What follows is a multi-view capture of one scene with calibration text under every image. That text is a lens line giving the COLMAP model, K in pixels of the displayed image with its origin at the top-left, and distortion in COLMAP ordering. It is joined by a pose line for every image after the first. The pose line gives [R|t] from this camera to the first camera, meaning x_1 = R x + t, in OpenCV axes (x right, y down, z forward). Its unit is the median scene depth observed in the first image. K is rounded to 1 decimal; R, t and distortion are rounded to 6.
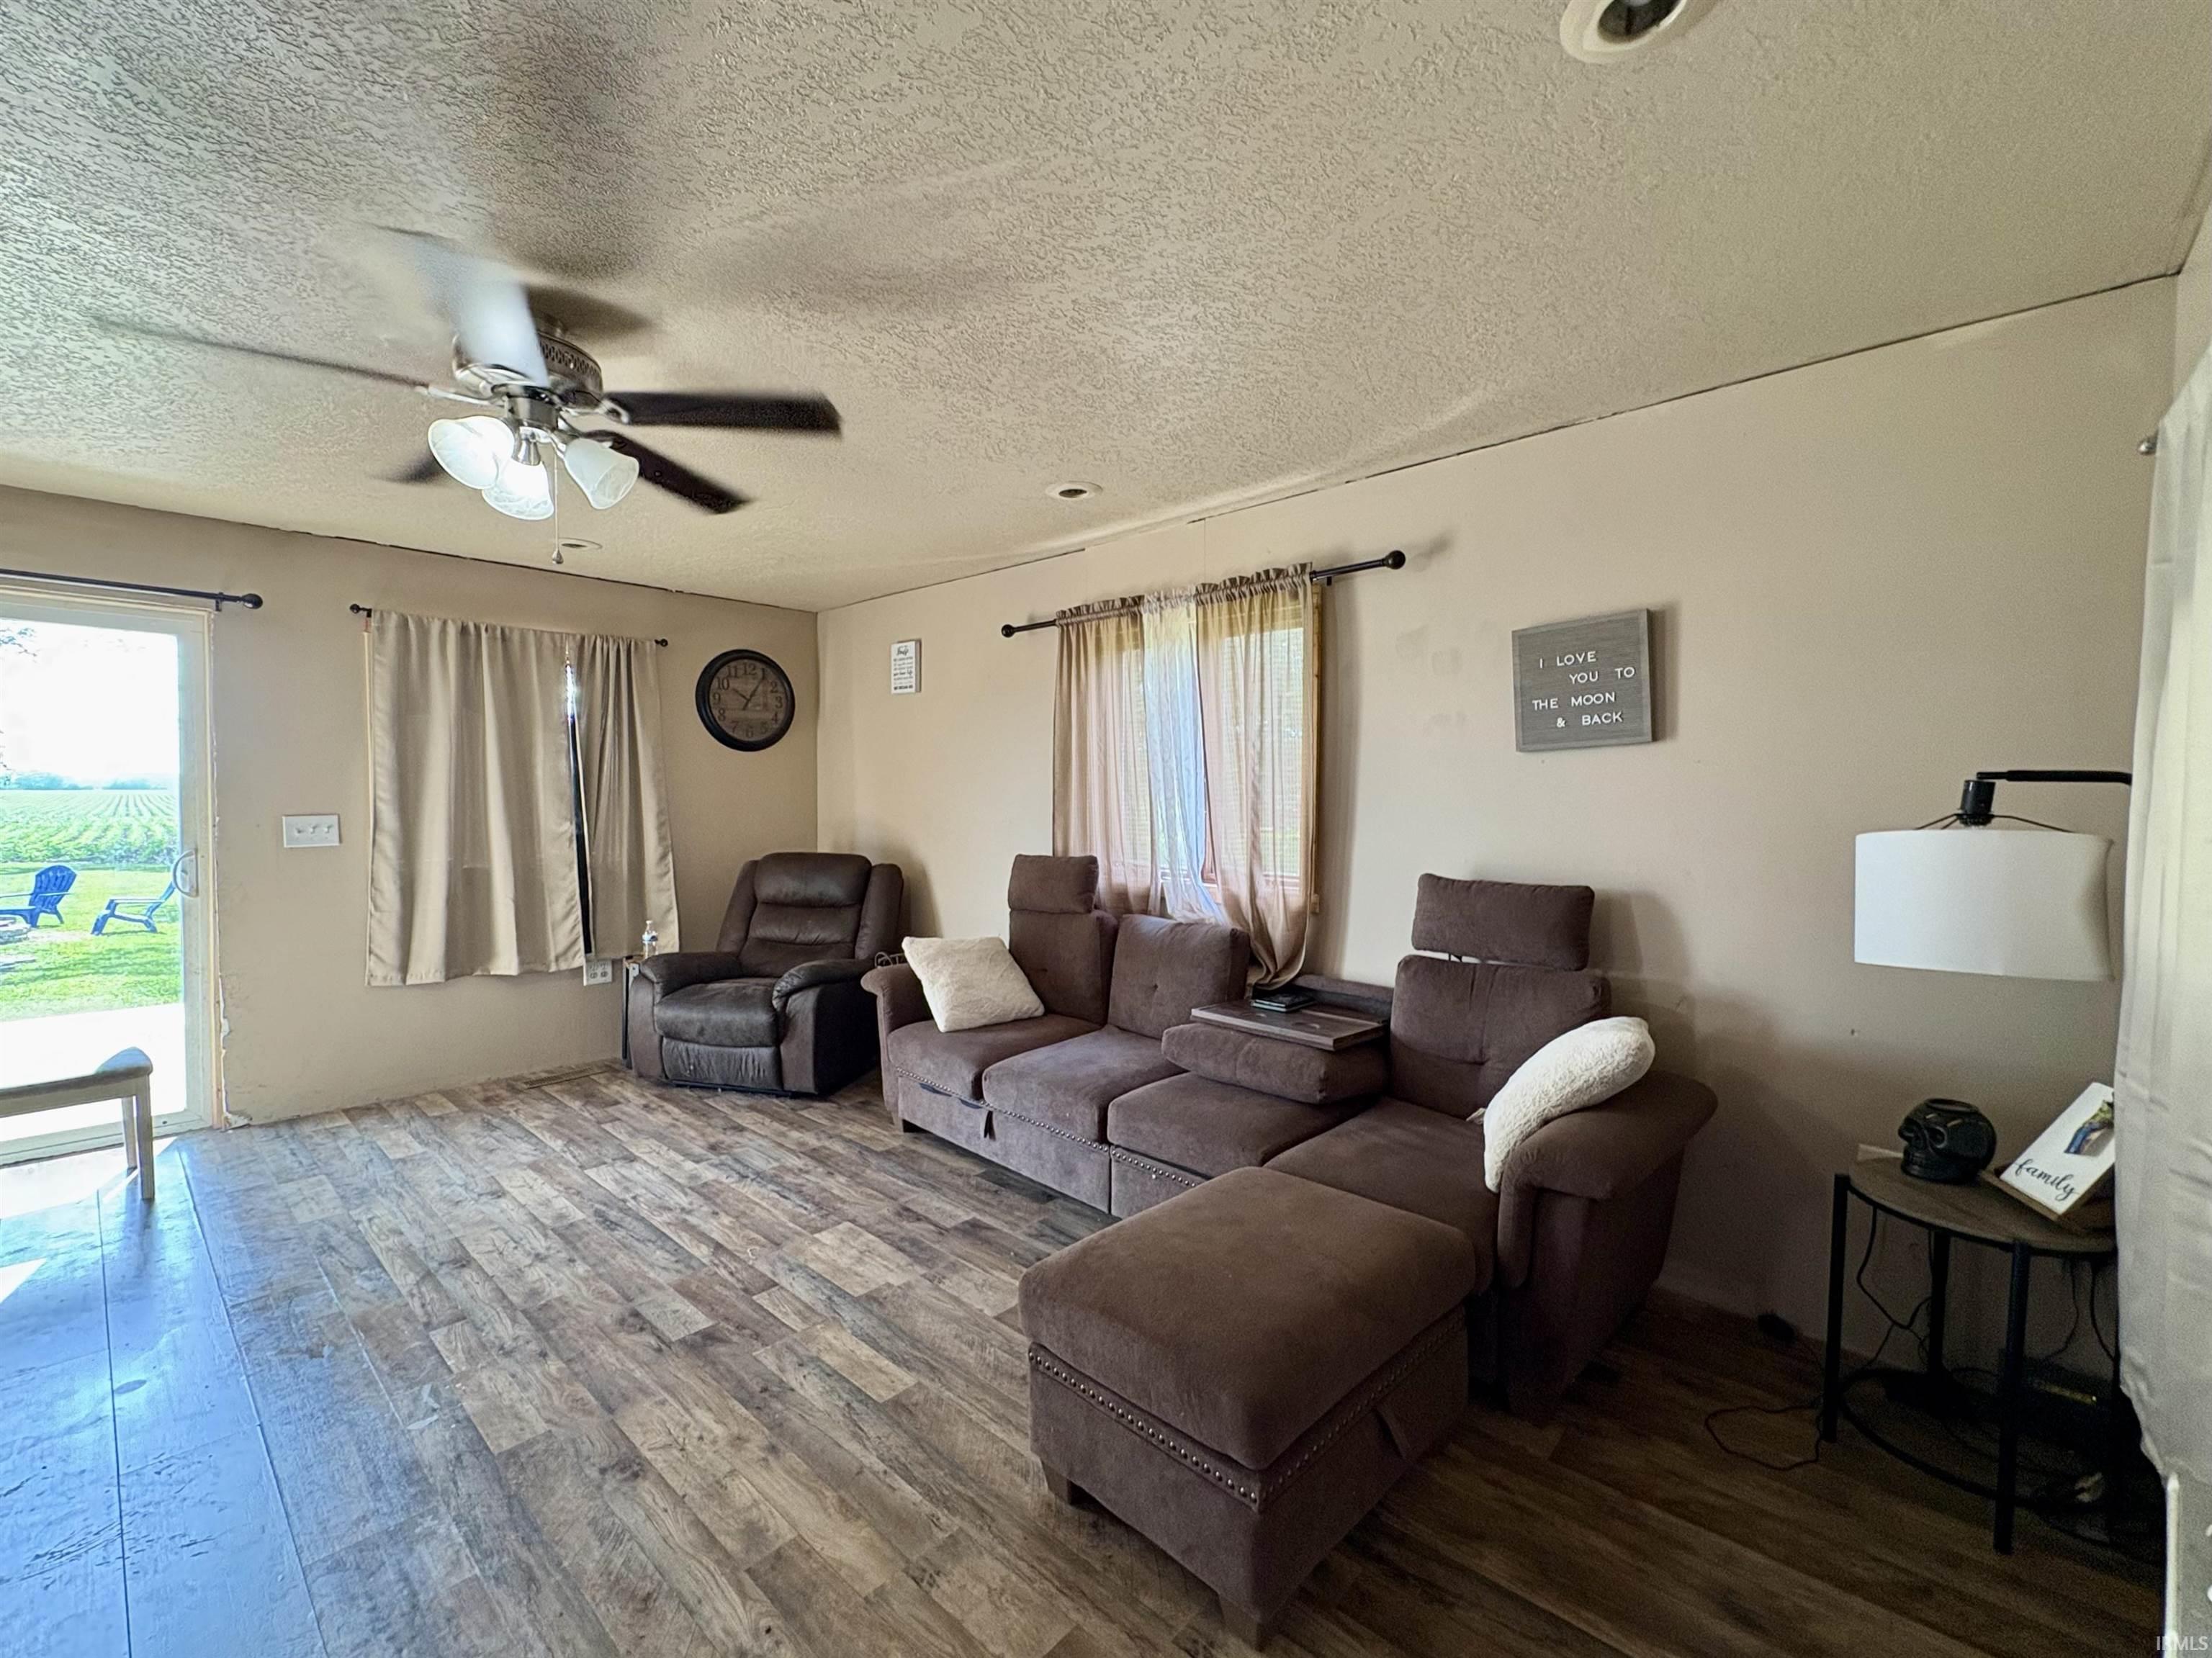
lens RADIAL K [[937.6, 0, 1105.2], [0, 937.6, 828.3], [0, 0, 1]] dist [0.002258, 0.000544]
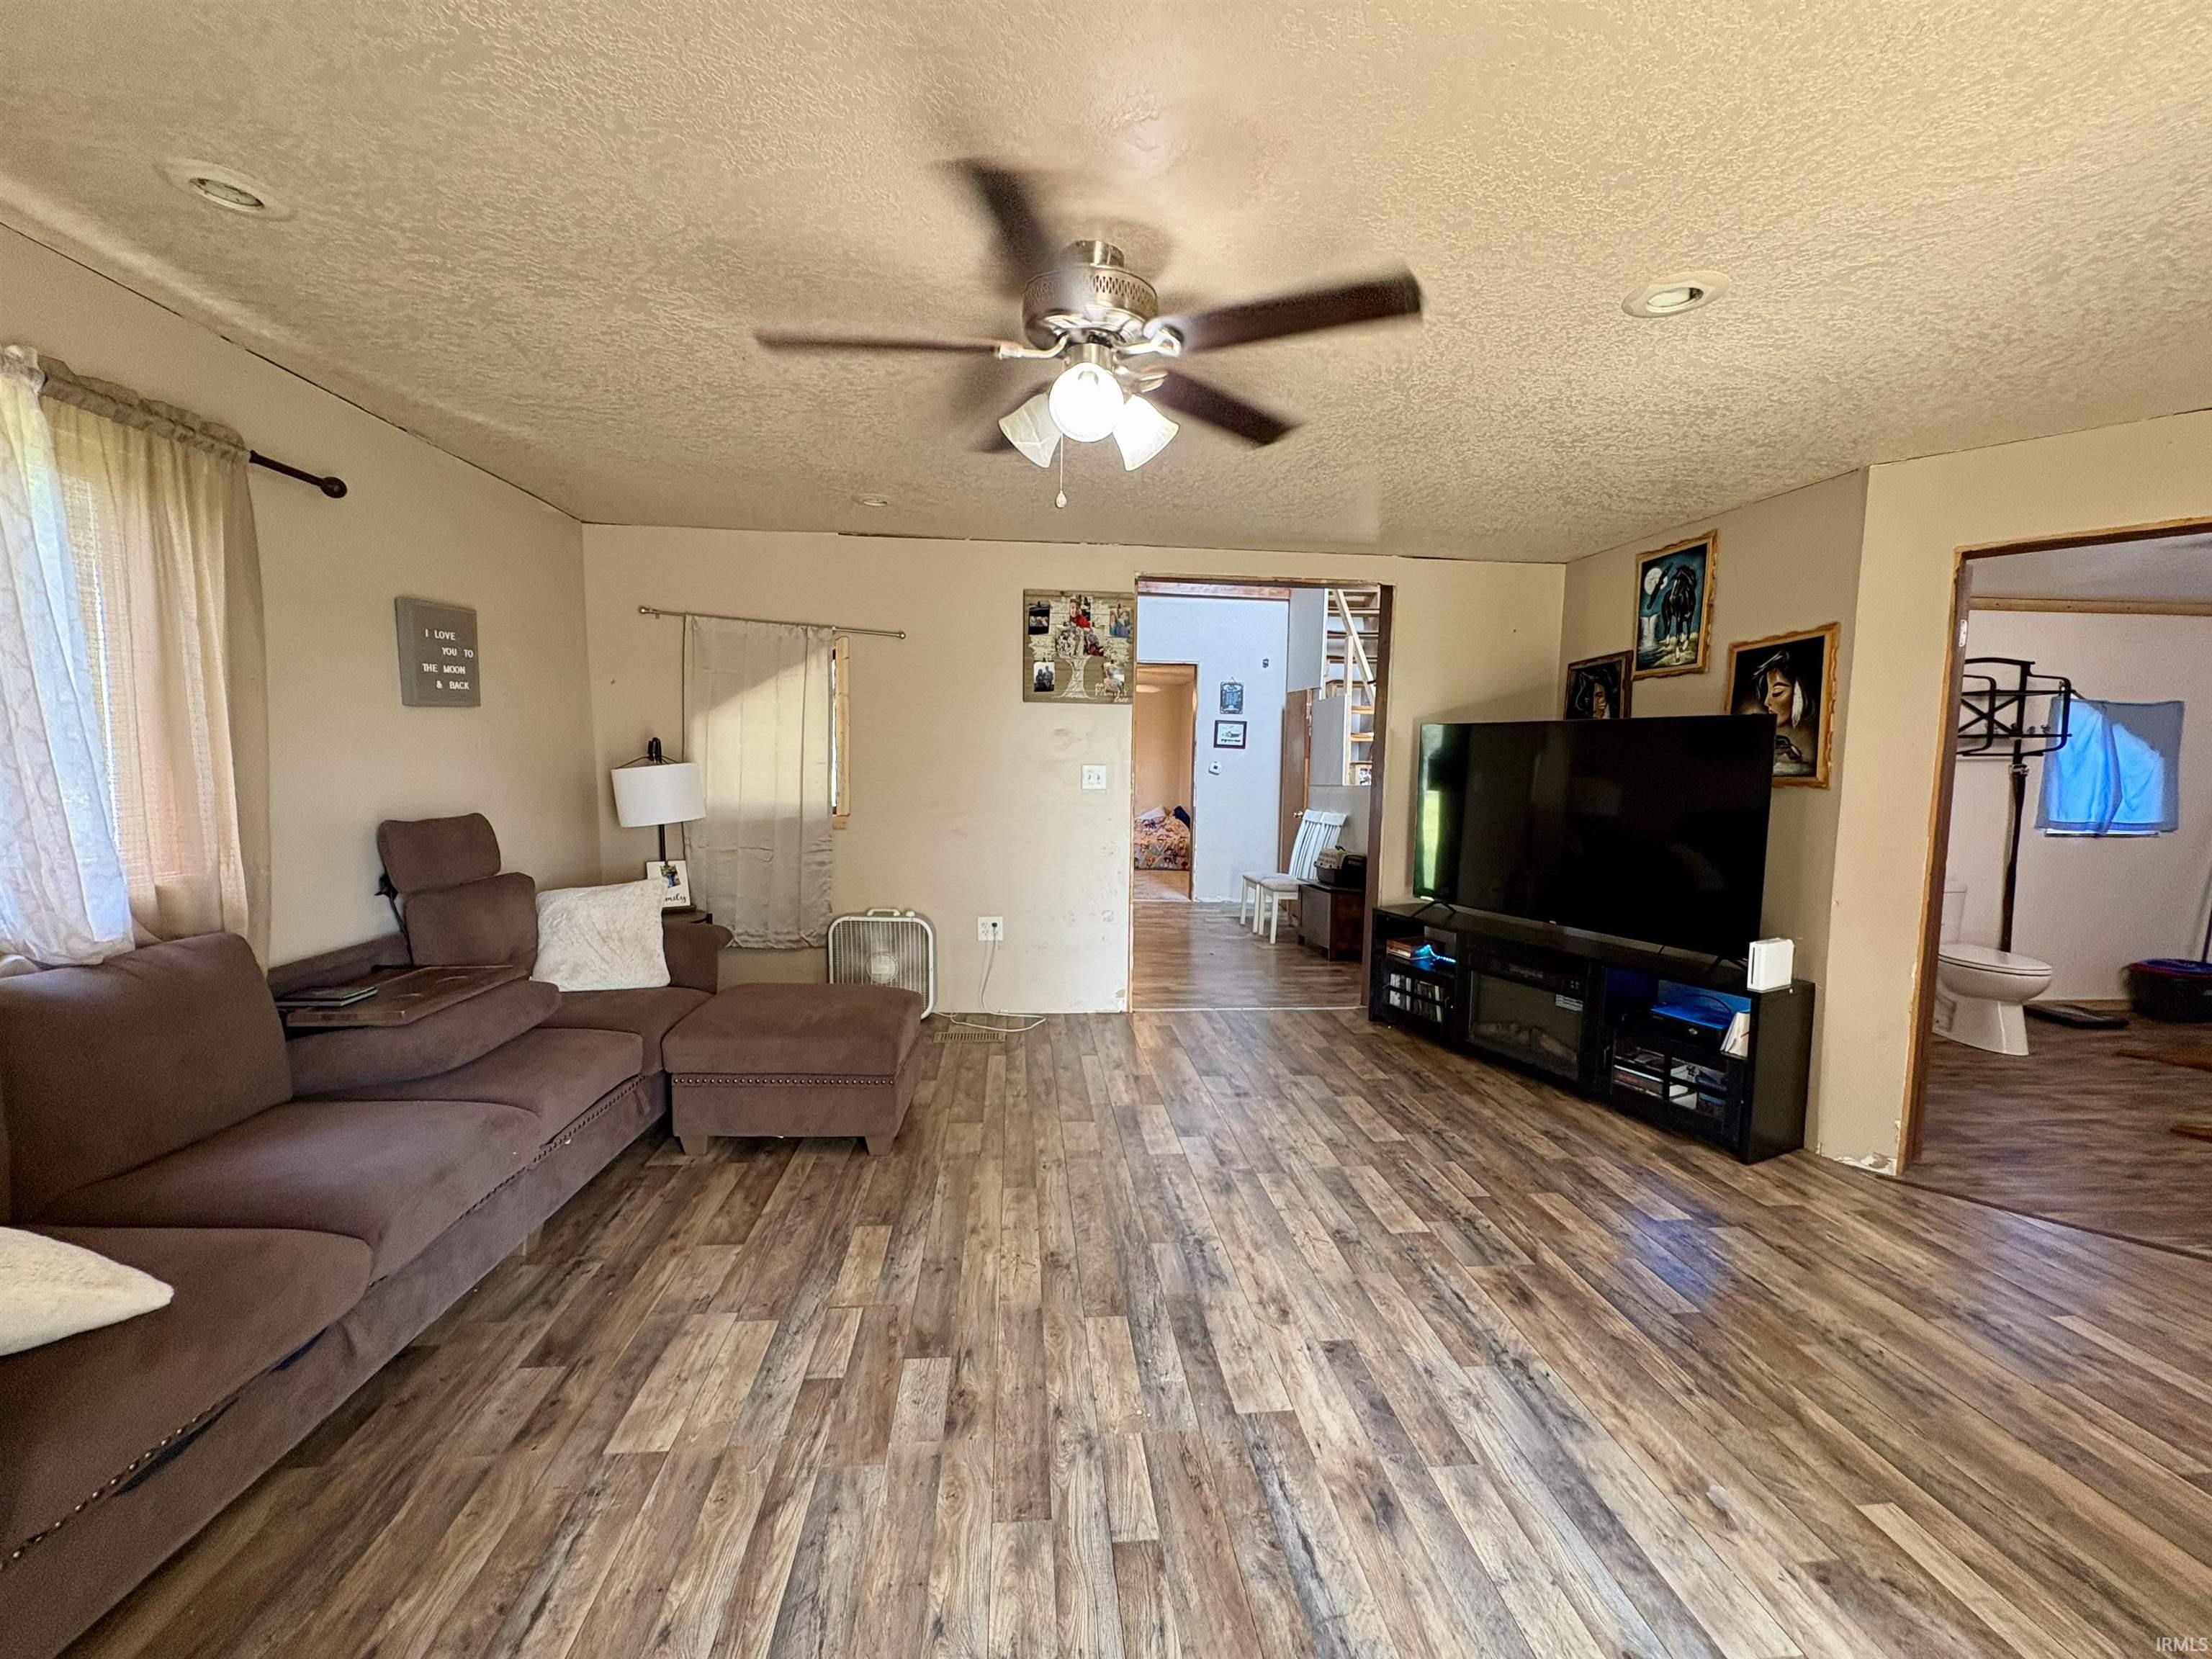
lens RADIAL K [[881.2, 0, 1107.7], [0, 881.2, 826.1], [0, 0, 1]] dist [0.000006, 0.000474]
pose [[-0.745001, -0.071320, 0.663240, -0.783055], [-0.000335, 0.994308, 0.106545, -0.042266], [-0.667063, 0.079153, -0.740784, 1.057554]]
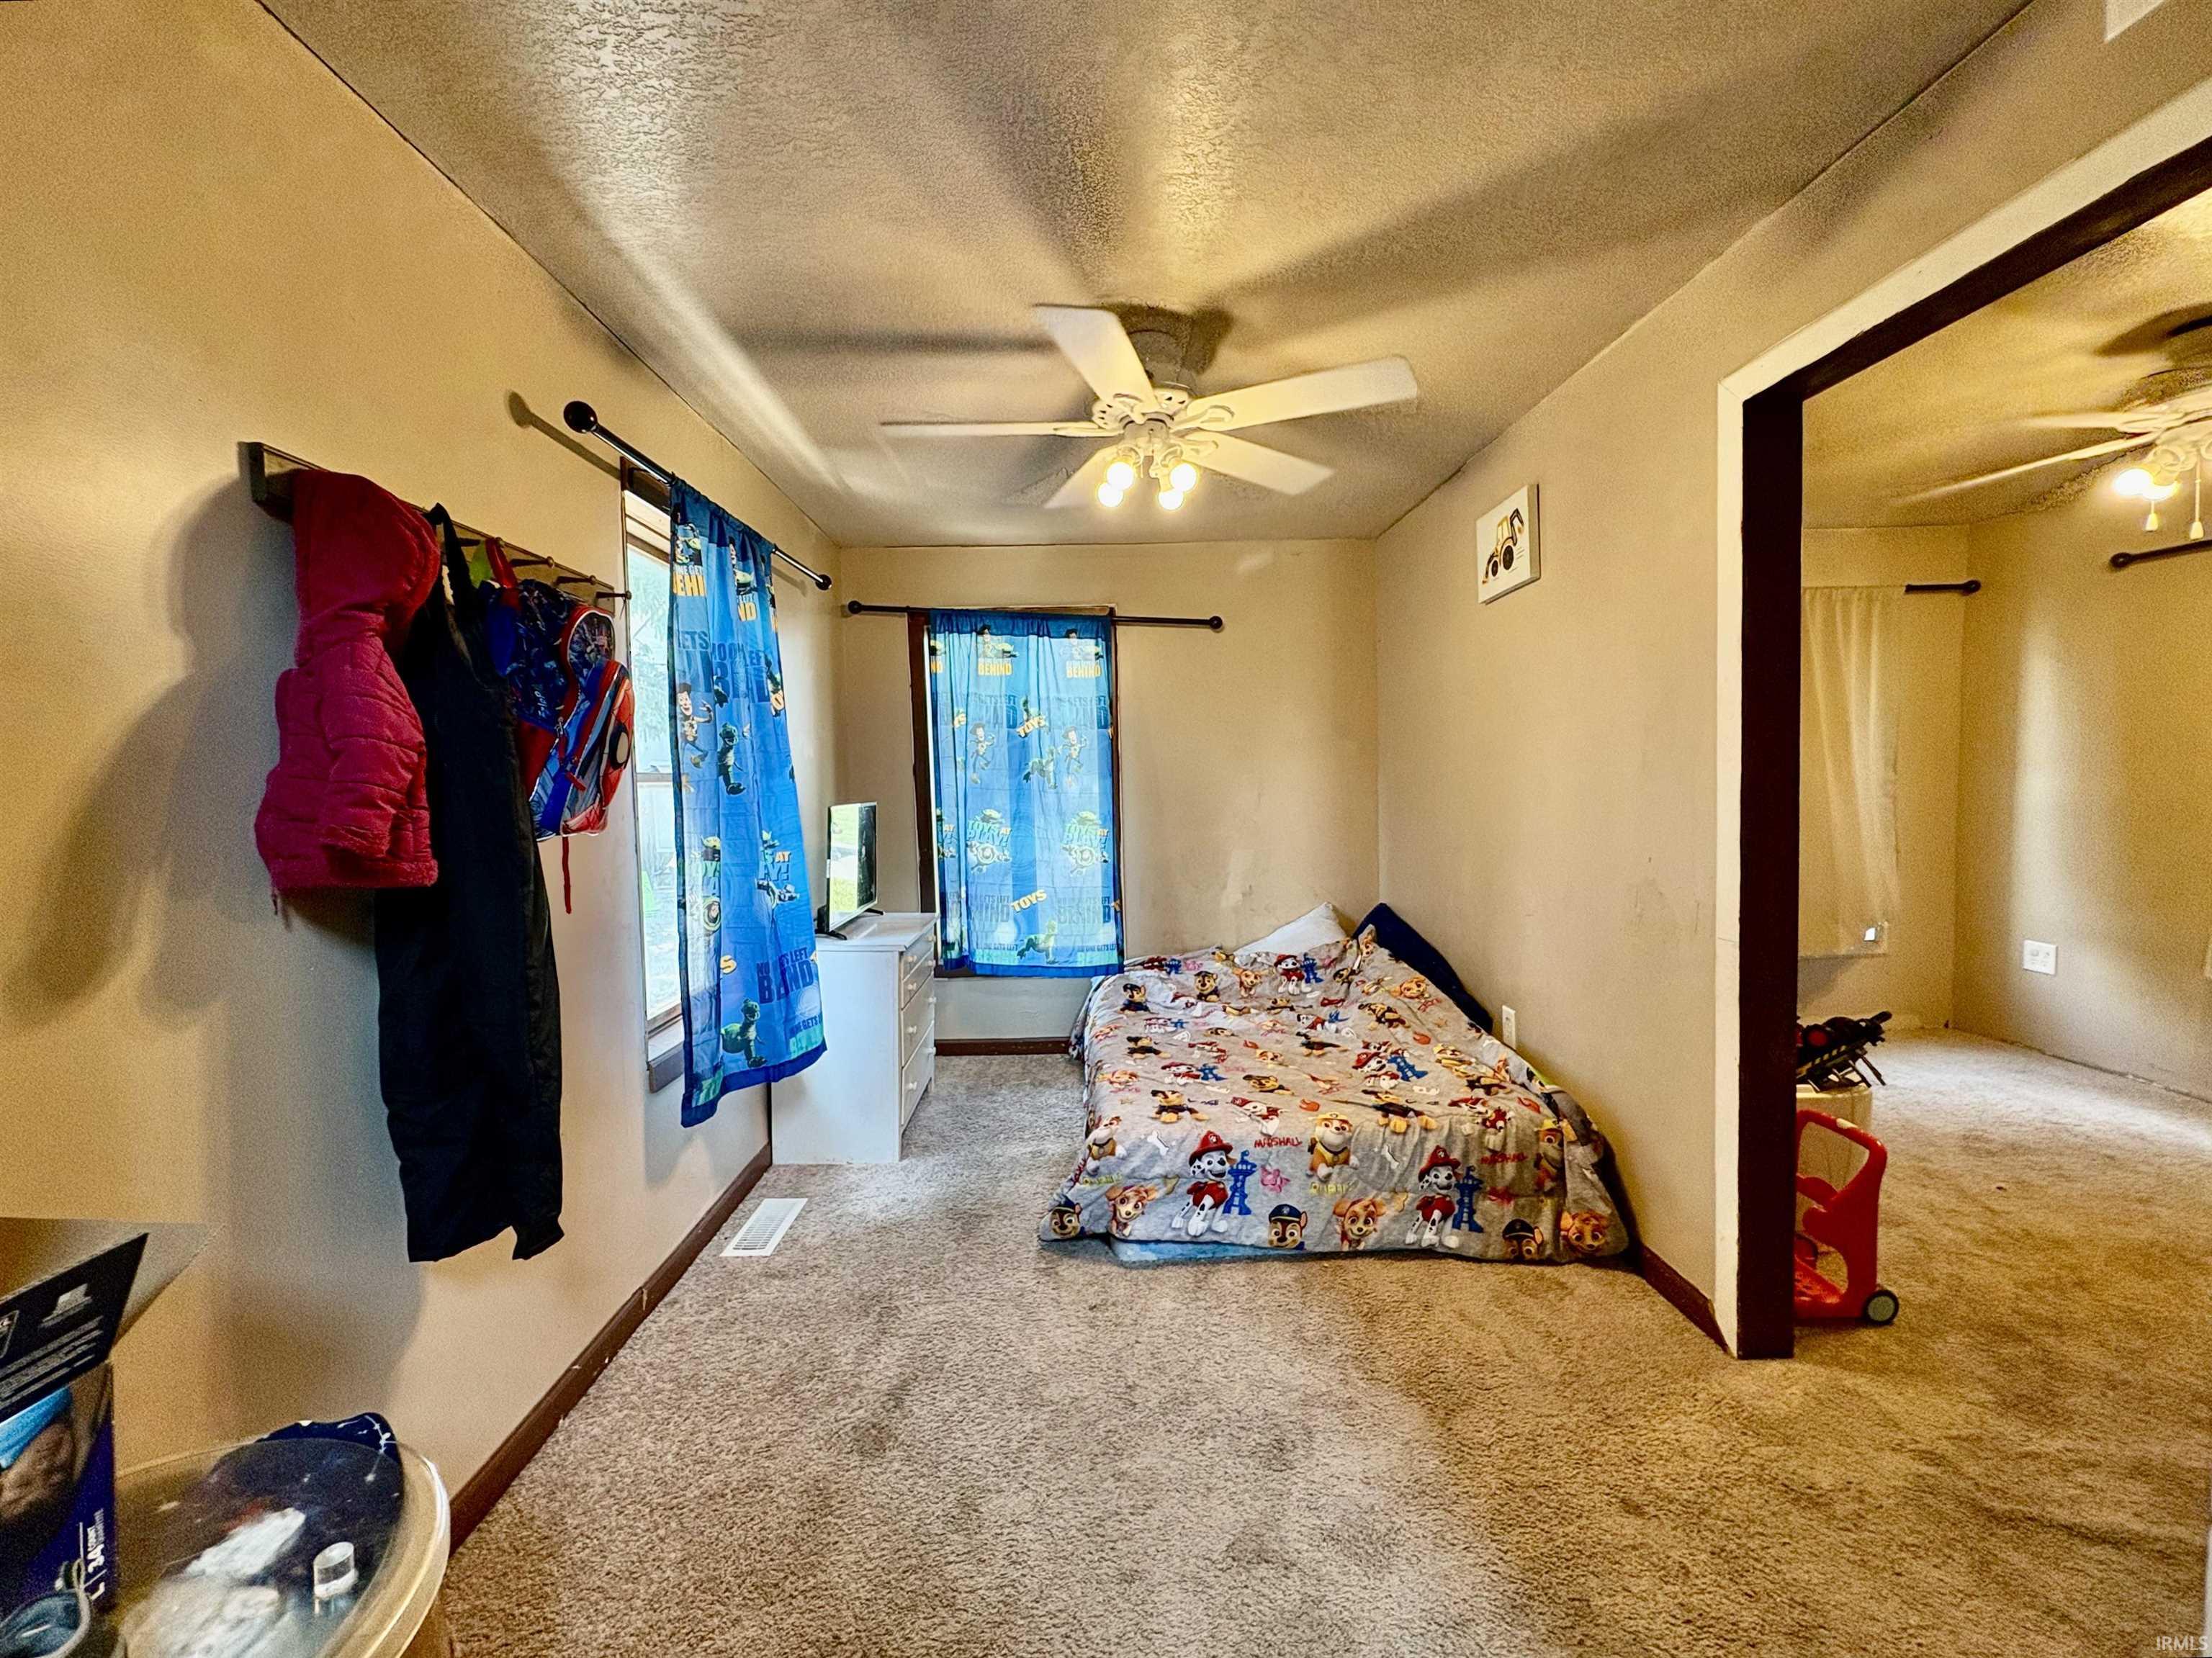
lens RADIAL K [[904.0, 0, 1109.0], [0, 904.0, 824.5], [0, 0, 1]] dist [-0.000863, 0.000669]
pose [[-0.692722, -0.024102, 0.720802, 0.869083], [0.045186, 0.996027, 0.076731, 0.046633], [-0.719788, 0.085724, -0.688881, -0.826218]]
